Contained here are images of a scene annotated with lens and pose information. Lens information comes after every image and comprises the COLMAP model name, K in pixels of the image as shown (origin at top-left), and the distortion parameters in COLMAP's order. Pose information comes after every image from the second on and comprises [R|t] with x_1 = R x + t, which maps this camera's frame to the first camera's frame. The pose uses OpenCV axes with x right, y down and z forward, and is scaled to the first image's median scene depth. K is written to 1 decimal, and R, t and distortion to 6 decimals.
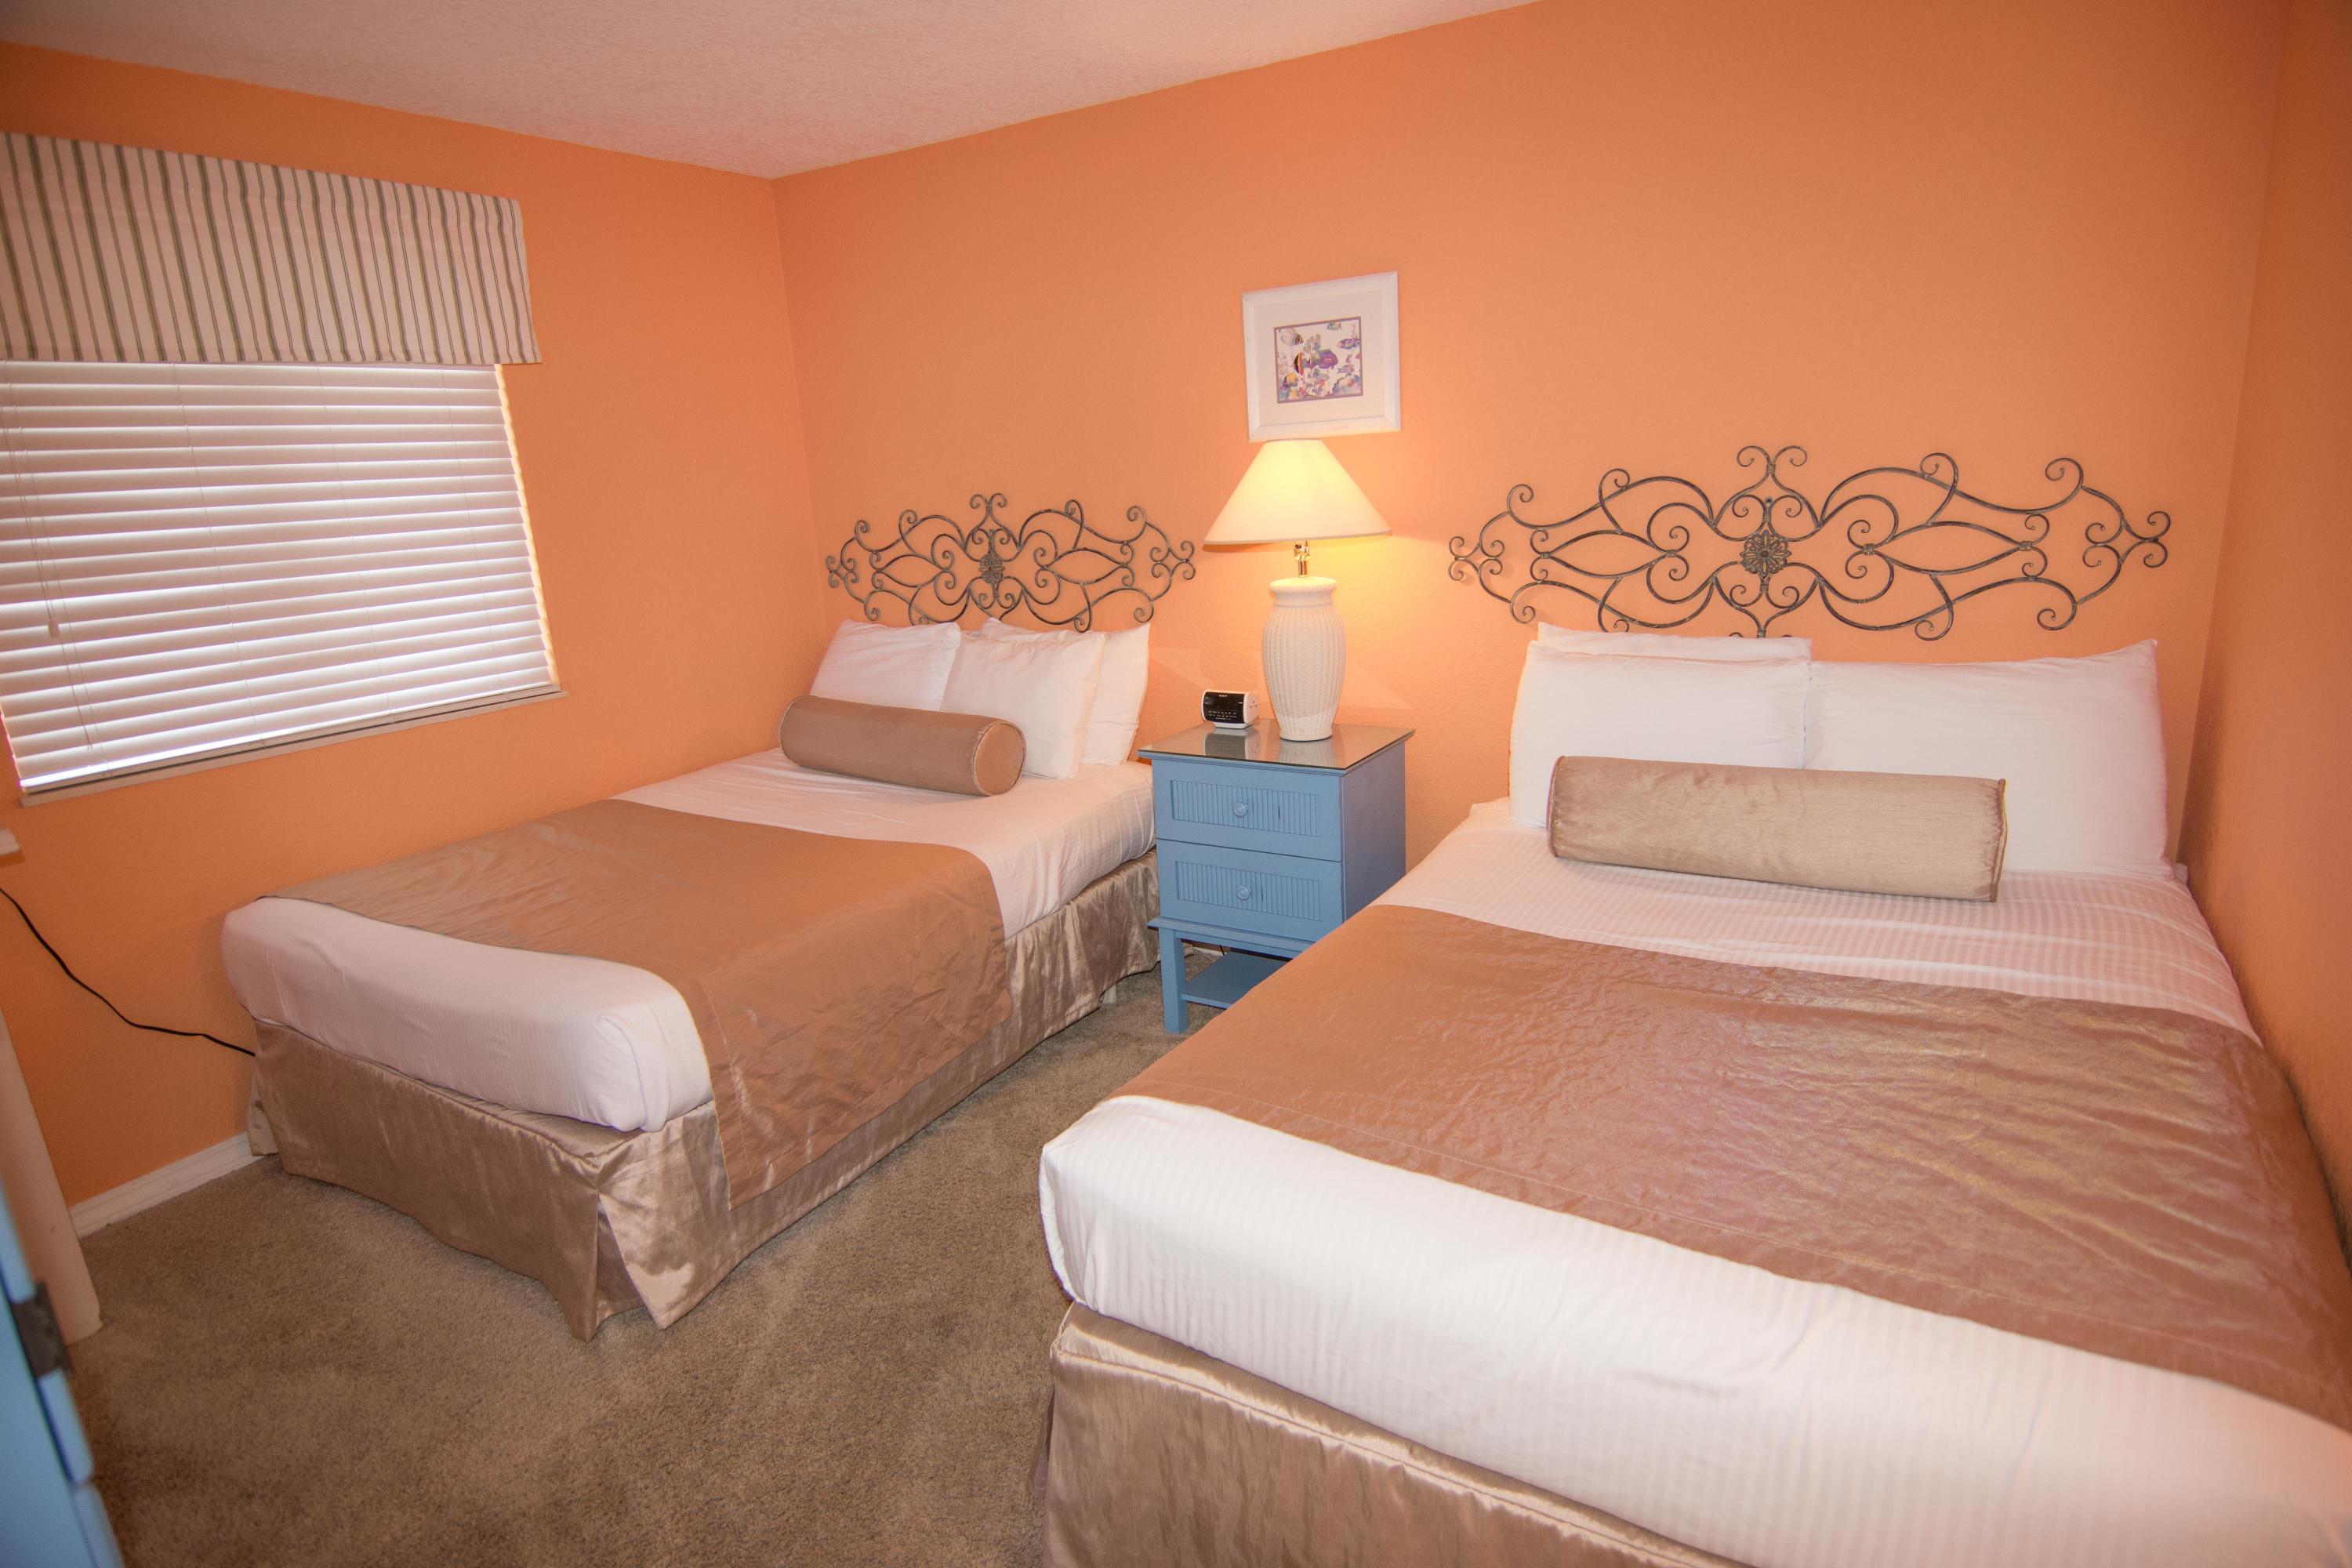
lens RADIAL K [[1250.1, 0, 1177.1], [0, 1250.1, 779.3], [0, 0, 1]] dist [0.001652, -0.018777]
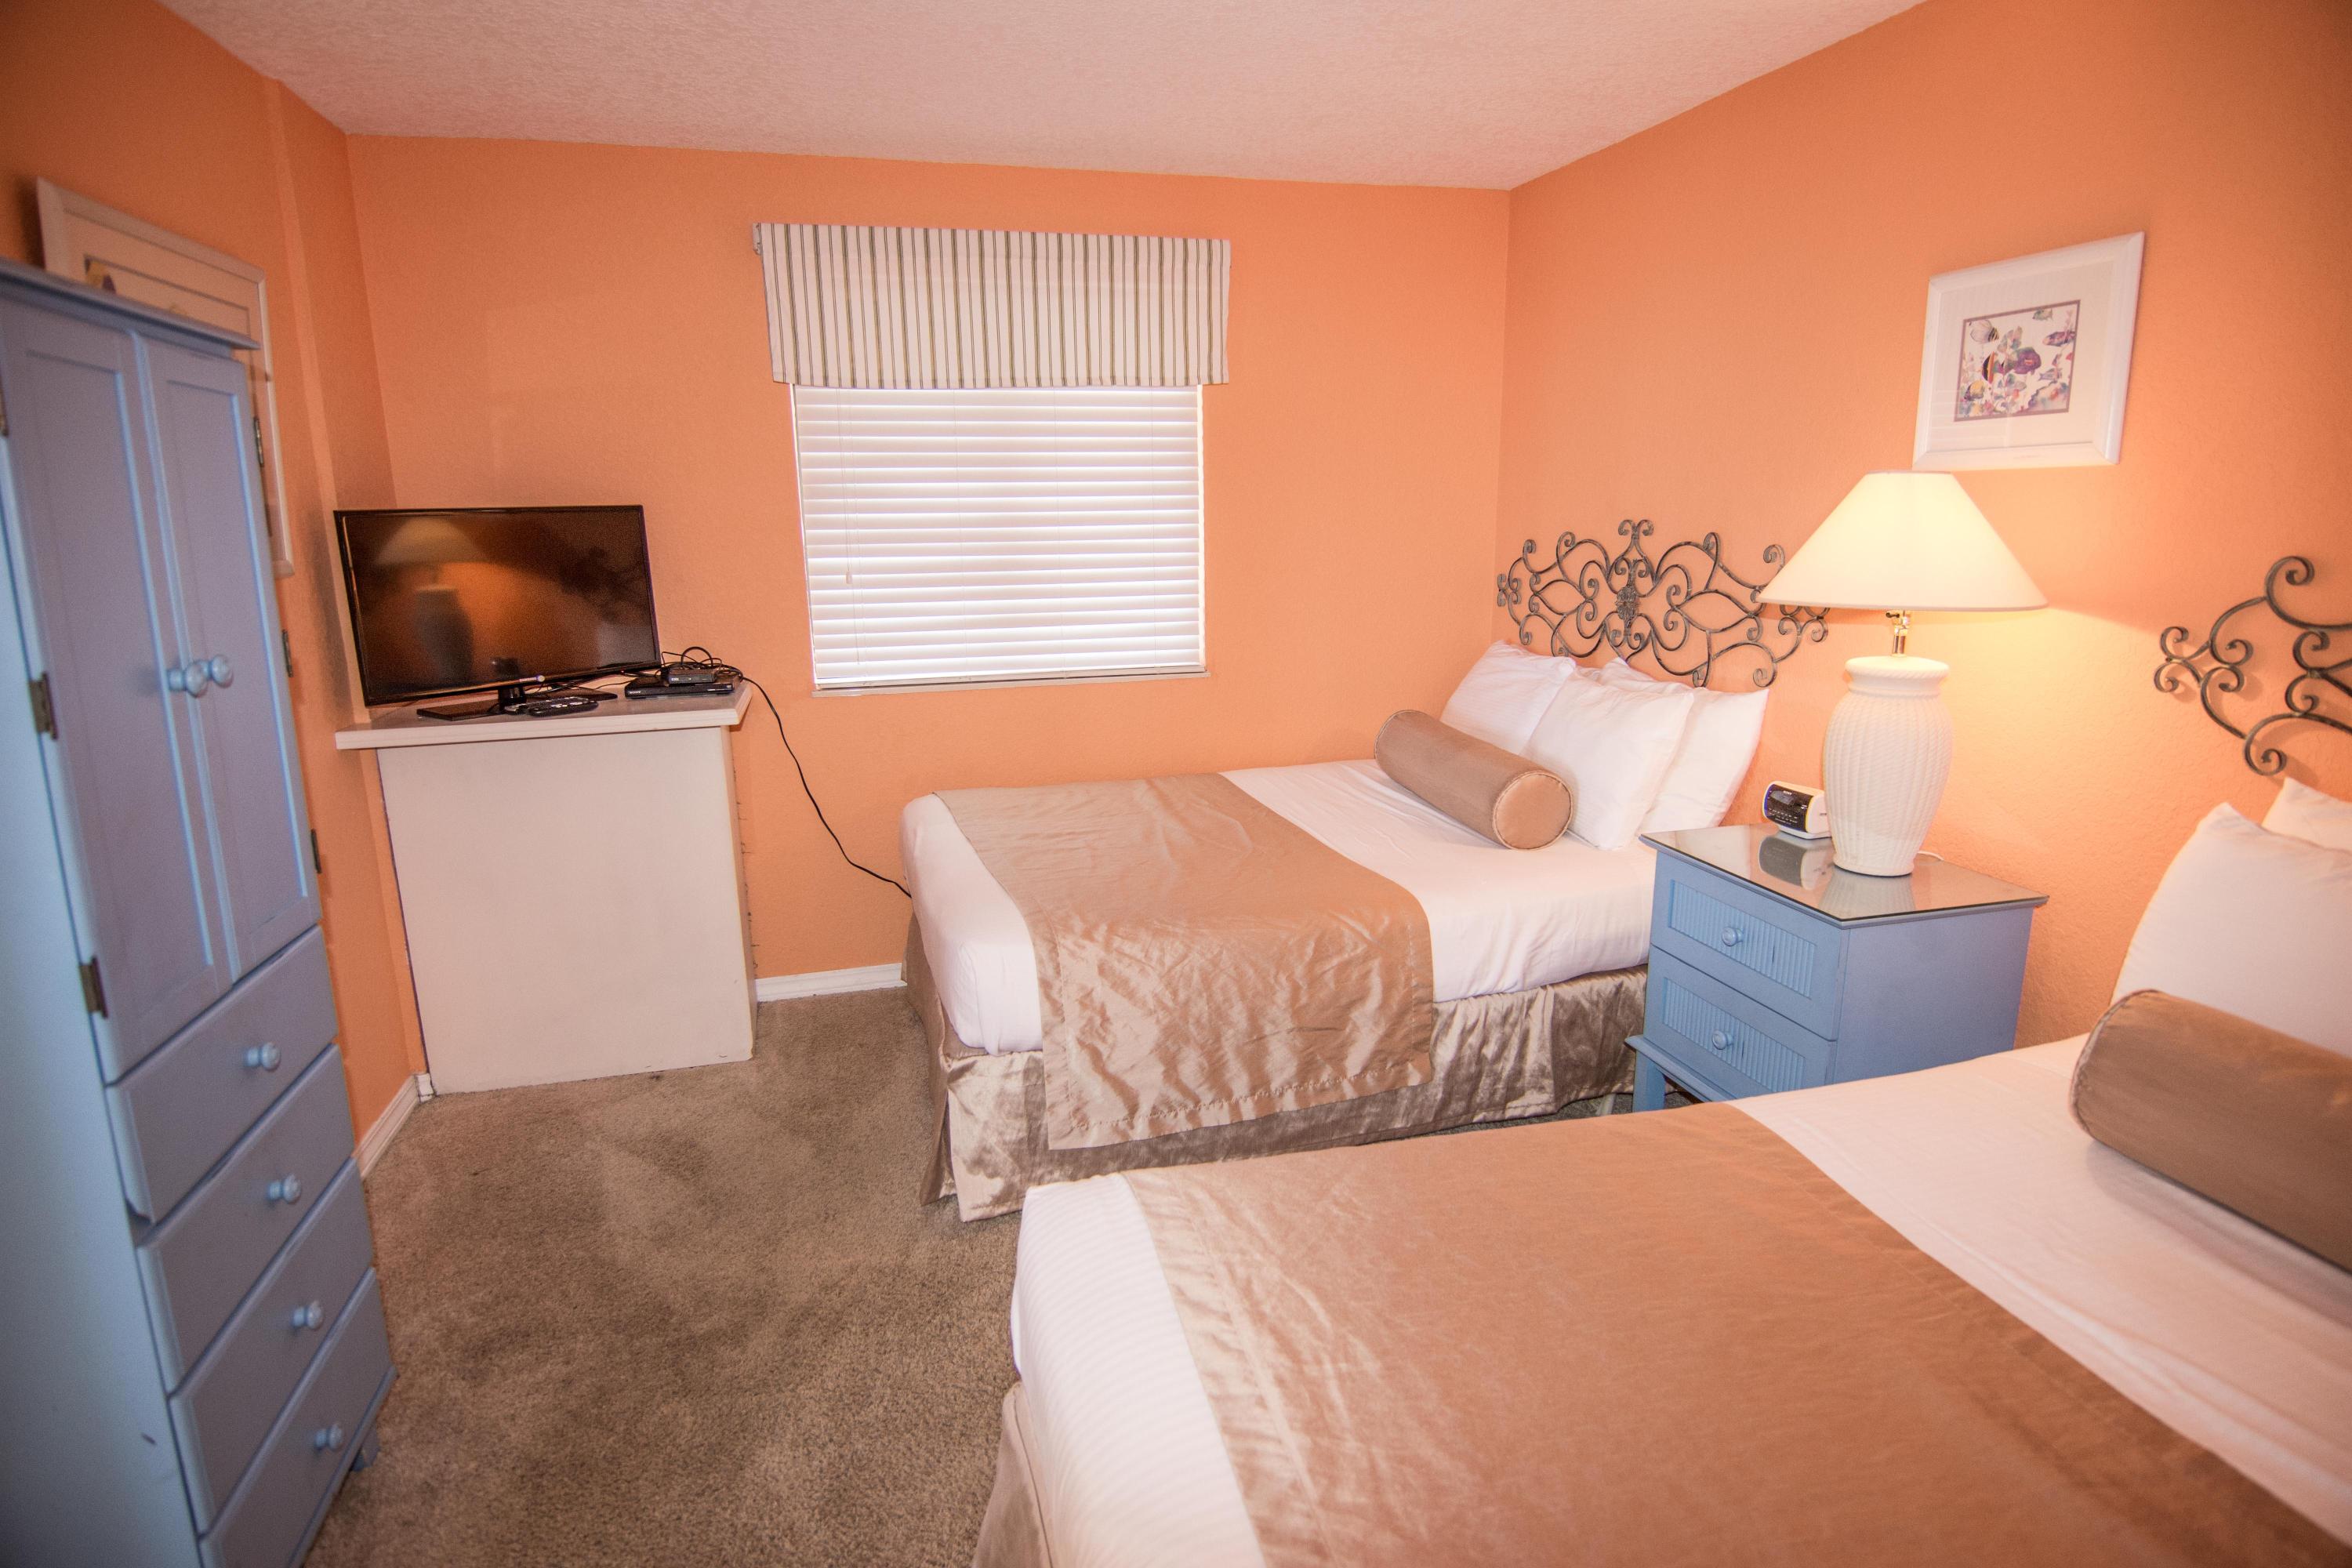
lens RADIAL K [[1250.1, 0, 1171.9], [0, 1250.1, 781.3], [0, 0, 1]] dist [0.001652, -0.018777]
pose [[0.713733, 0.195043, -0.672713, 0.293775], [-0.194885, 0.977820, 0.076735, -0.060024], [0.672759, 0.076334, 0.735913, 0.165308]]
